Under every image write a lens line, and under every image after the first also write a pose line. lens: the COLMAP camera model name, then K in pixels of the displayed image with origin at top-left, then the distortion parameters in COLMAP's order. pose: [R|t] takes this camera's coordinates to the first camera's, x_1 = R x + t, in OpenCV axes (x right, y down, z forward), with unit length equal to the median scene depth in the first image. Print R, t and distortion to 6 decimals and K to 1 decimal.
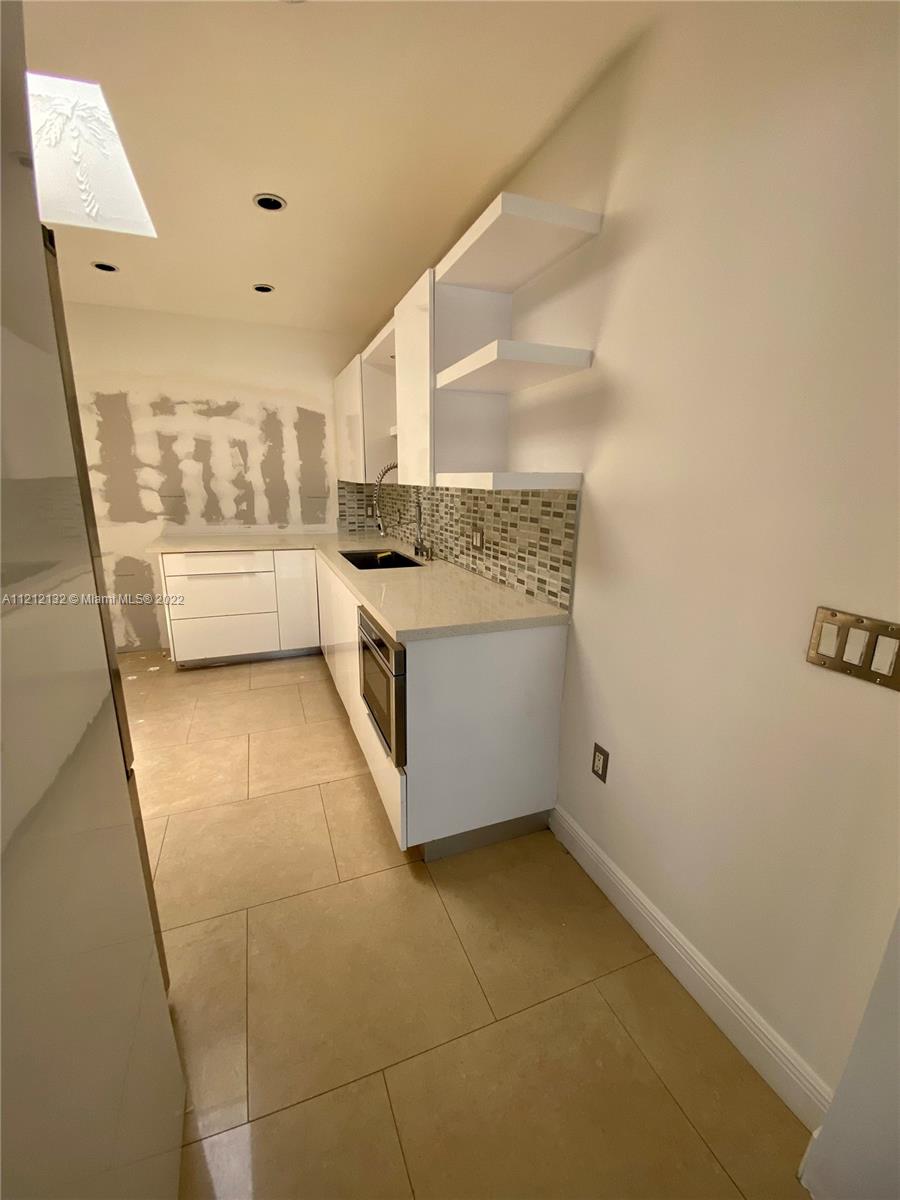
lens RADIAL K [[475.8, 0, 446.0], [0, 475.8, 601.7], [0, 0, 1]] dist [0.022338, -0.000082]
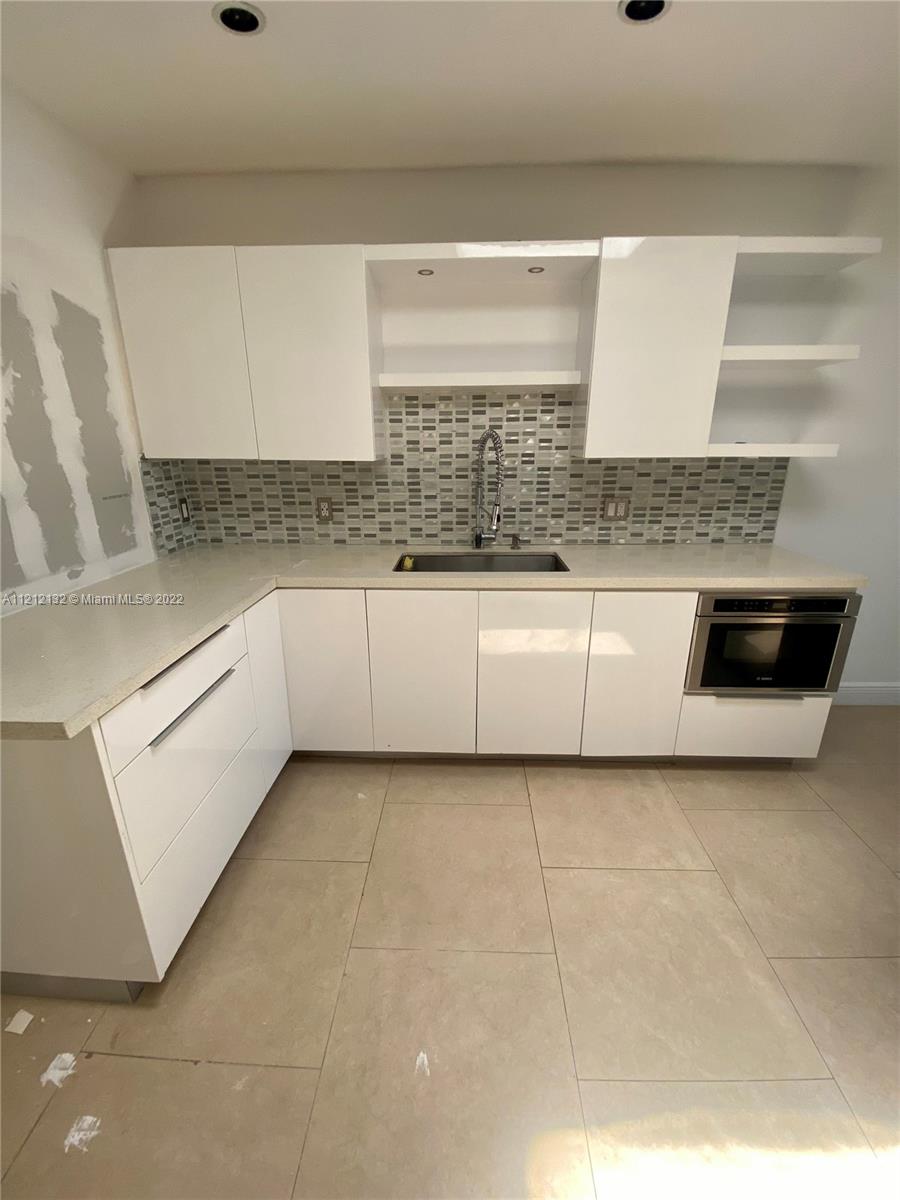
lens RADIAL K [[492.1, 0, 449.5], [0, 492.1, 598.9], [0, 0, 1]] dist [0.024191, -0.020807]
pose [[0.406974, -0.299806, 0.862838, -0.647532], [0.237487, 0.946847, 0.216981, -0.164391], [-0.882027, 0.116607, 0.456542, 0.538233]]
